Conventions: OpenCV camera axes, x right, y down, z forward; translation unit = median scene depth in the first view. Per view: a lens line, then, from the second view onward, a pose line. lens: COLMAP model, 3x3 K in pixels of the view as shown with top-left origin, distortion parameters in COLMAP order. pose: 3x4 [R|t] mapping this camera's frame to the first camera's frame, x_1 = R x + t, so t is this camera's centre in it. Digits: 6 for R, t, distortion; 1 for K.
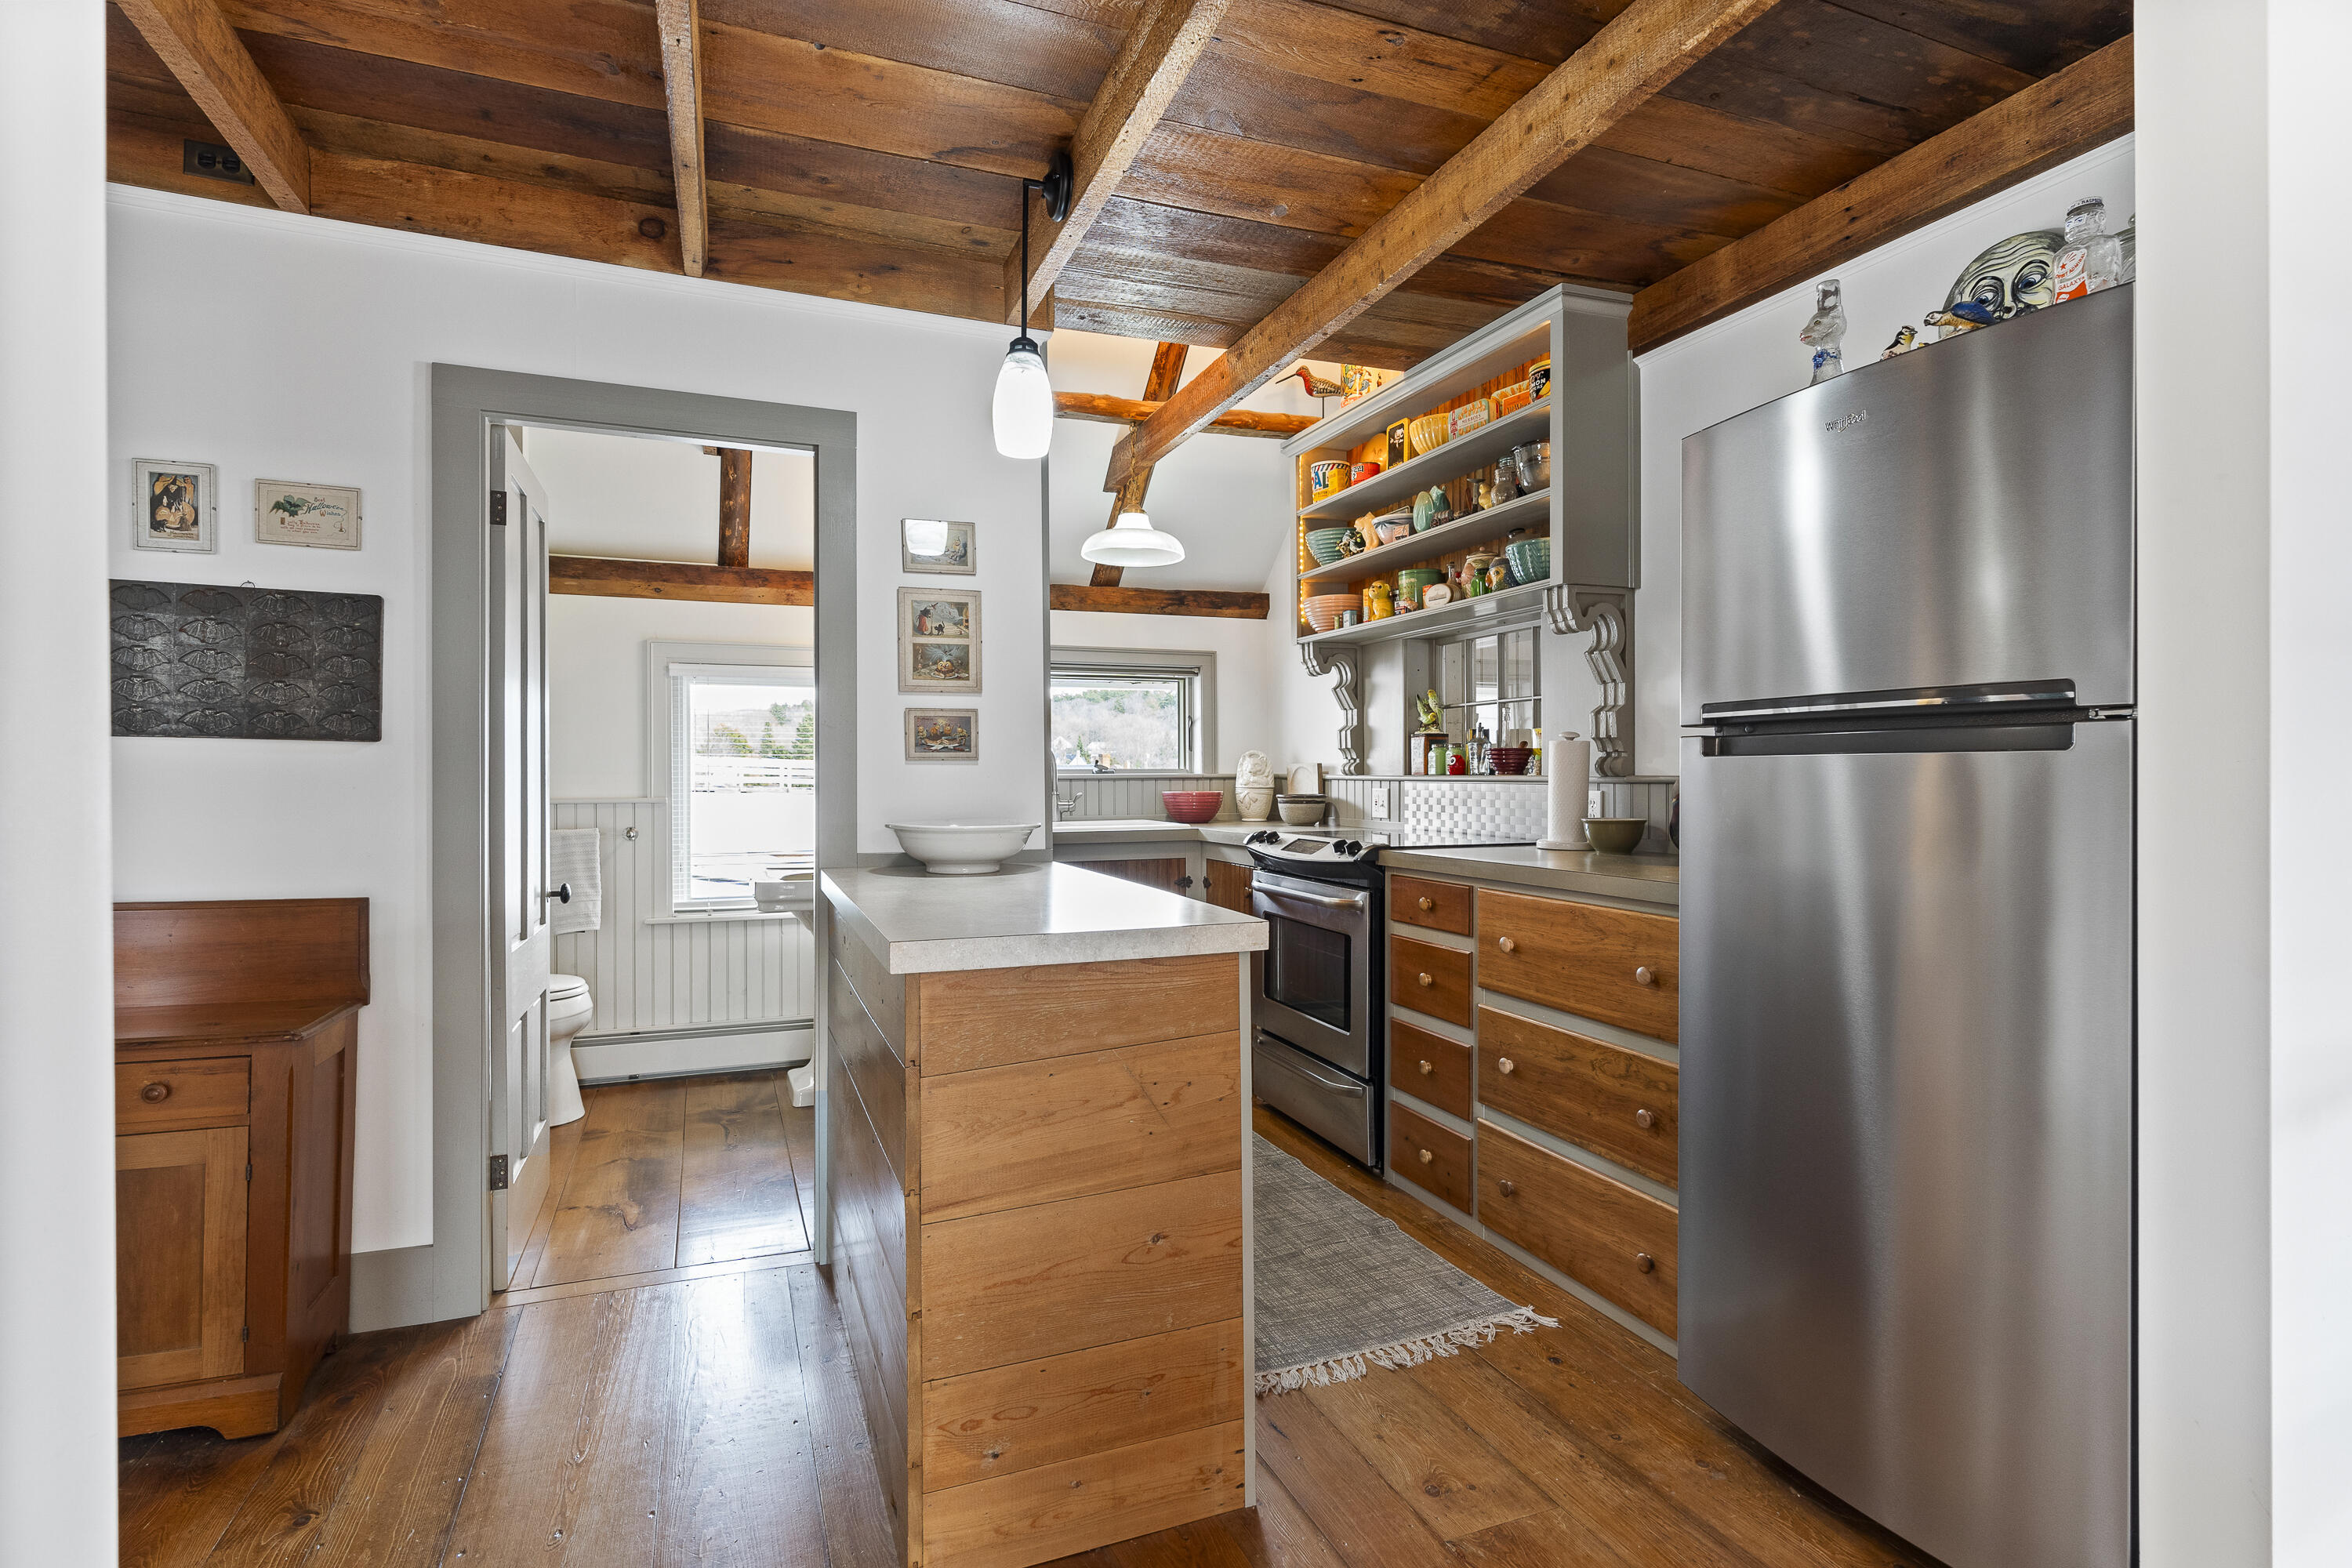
lens RADIAL K [[1152.9, 0, 1176.0], [0, 1152.9, 784.0], [0, 0, 1]] dist [-0.001679, -0.000280]
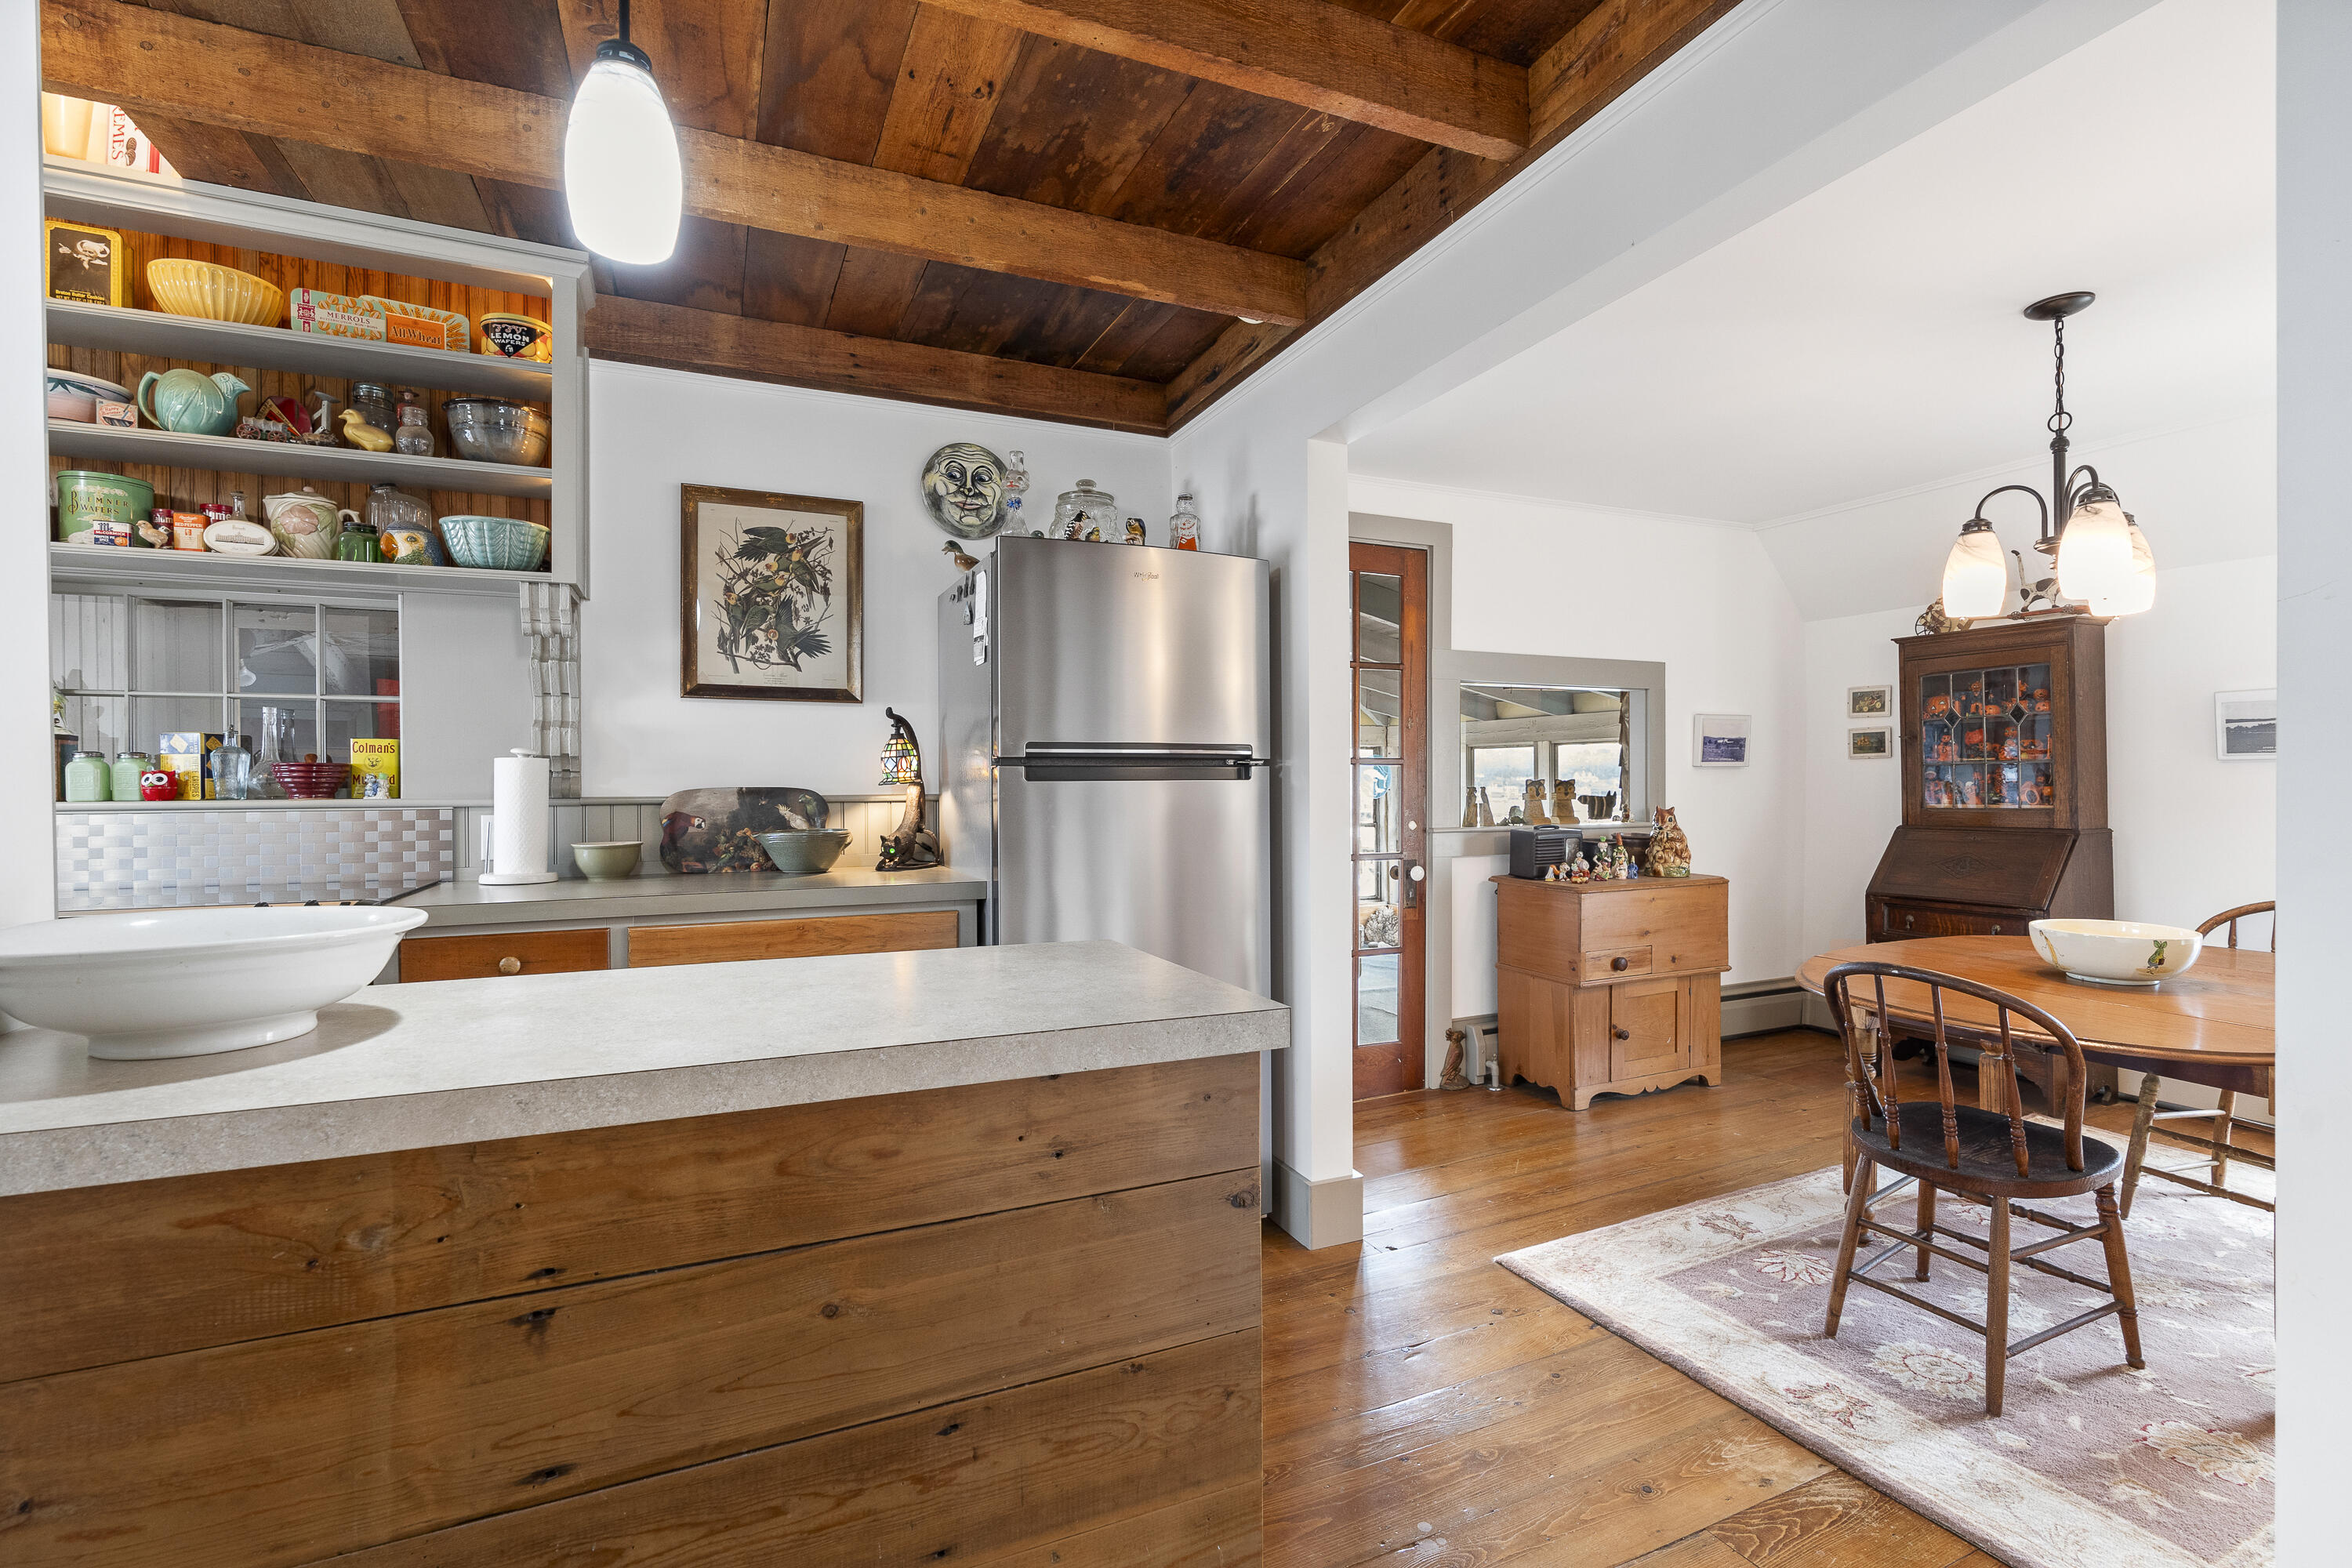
lens RADIAL K [[1060.9, 0, 1176.0], [0, 1060.9, 784.0], [0, 0, 1]] dist [0.000240, -0.000020]
pose [[-0.040741, 0.000576, 0.999170, -0.444107], [0.013472, 0.999909, -0.000027, -0.010823], [-0.999079, 0.013459, -0.040745, 0.500964]]
